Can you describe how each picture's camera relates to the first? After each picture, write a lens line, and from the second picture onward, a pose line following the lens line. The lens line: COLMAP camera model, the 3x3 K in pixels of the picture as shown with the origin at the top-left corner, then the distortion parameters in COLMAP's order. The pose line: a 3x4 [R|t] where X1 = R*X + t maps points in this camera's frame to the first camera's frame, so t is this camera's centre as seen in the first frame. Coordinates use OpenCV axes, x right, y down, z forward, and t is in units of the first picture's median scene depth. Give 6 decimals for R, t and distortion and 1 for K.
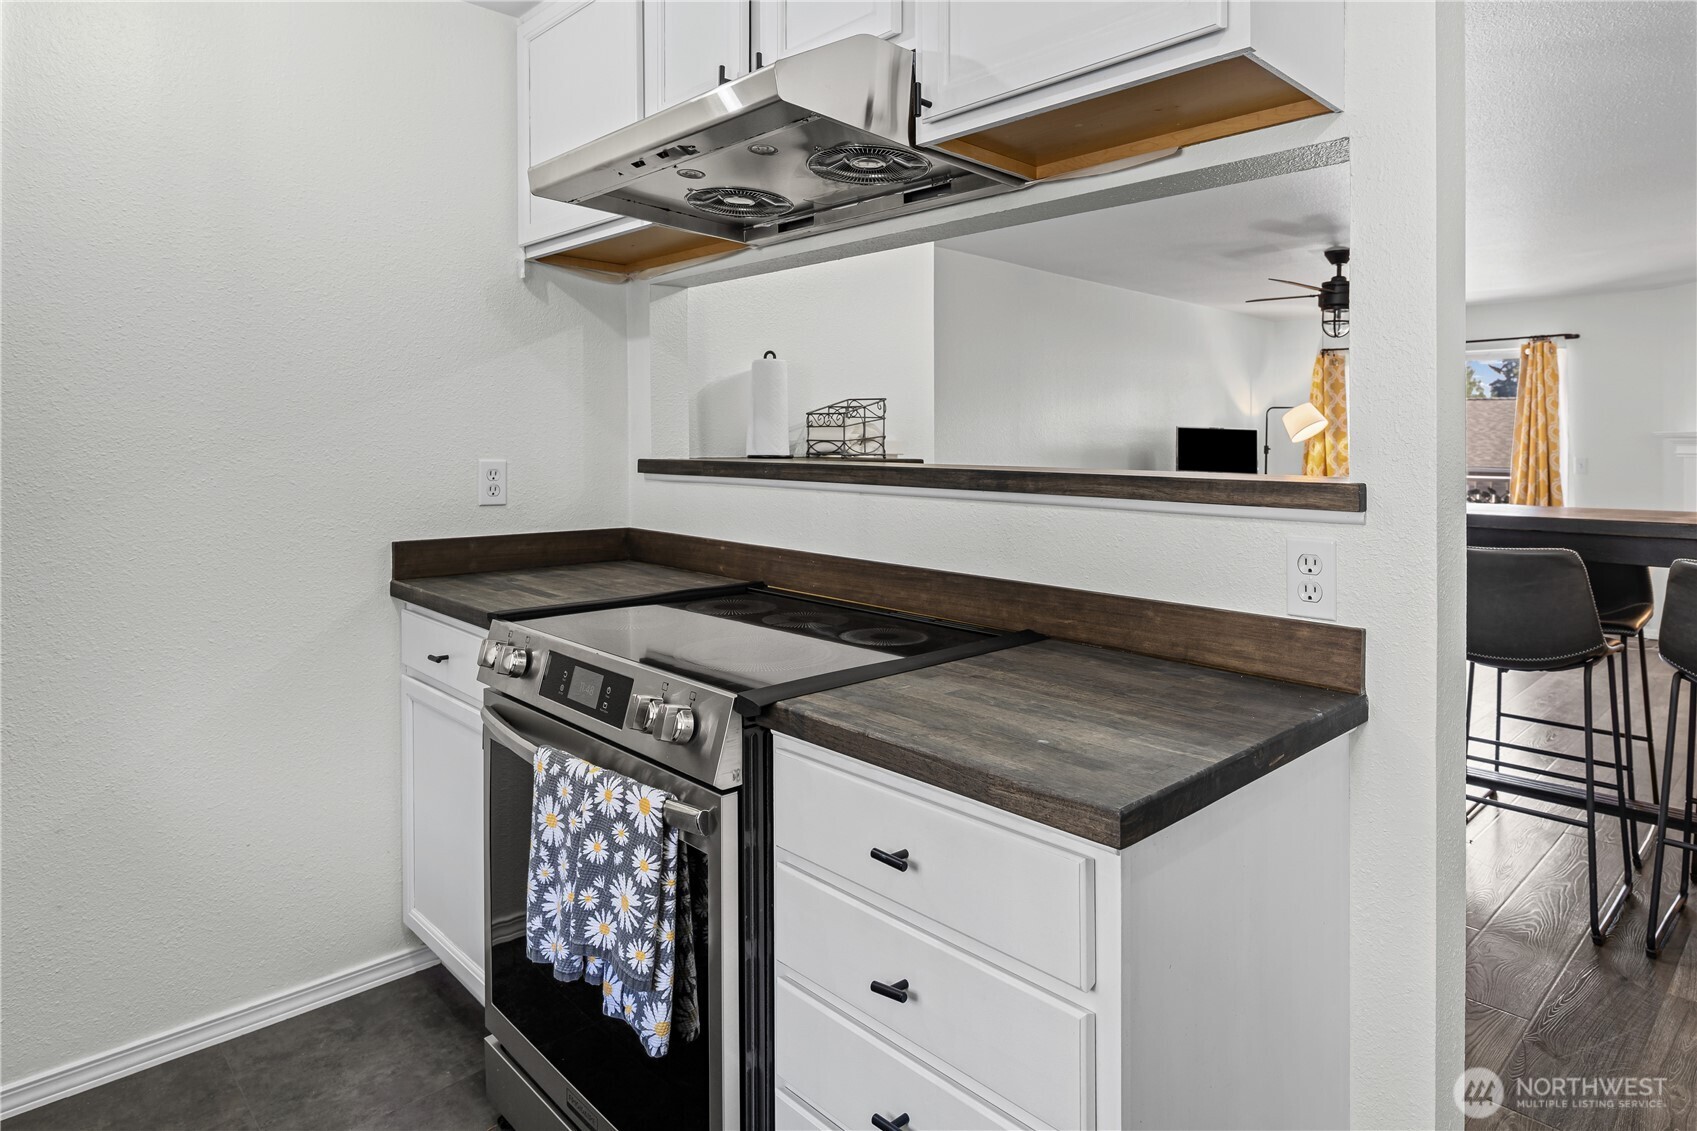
lens RADIAL K [[992.5, 0, 853.9], [0, 992.5, 447.4], [0, 0, 1]] dist [0.003758, 0.000598]
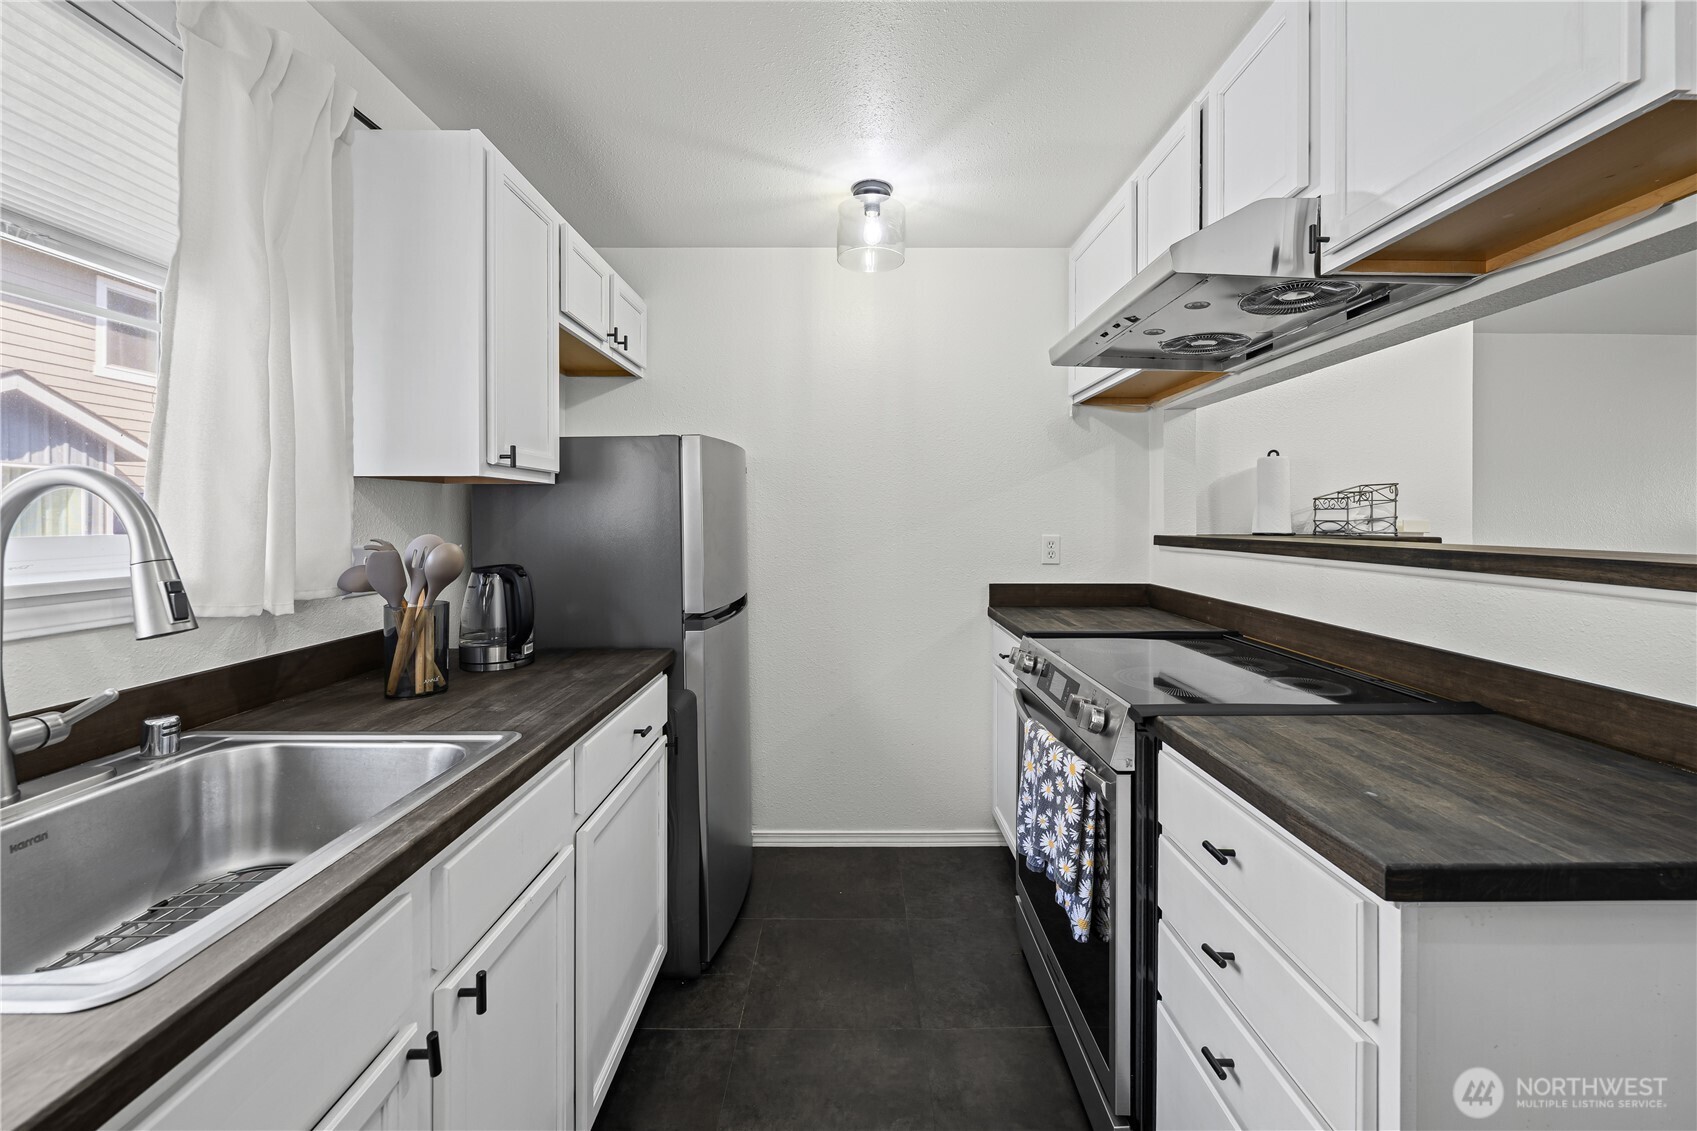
lens RADIAL K [[670.3, 0, 854.7], [0, 670.3, 514.7], [0, 0, 1]] dist [-0.000728, -0.000021]
pose [[0.724755, -0.011845, -0.688905, 0.207518], [0.001950, 0.999883, -0.015141, -0.005924], [0.689004, 0.009630, 0.724694, 0.033623]]
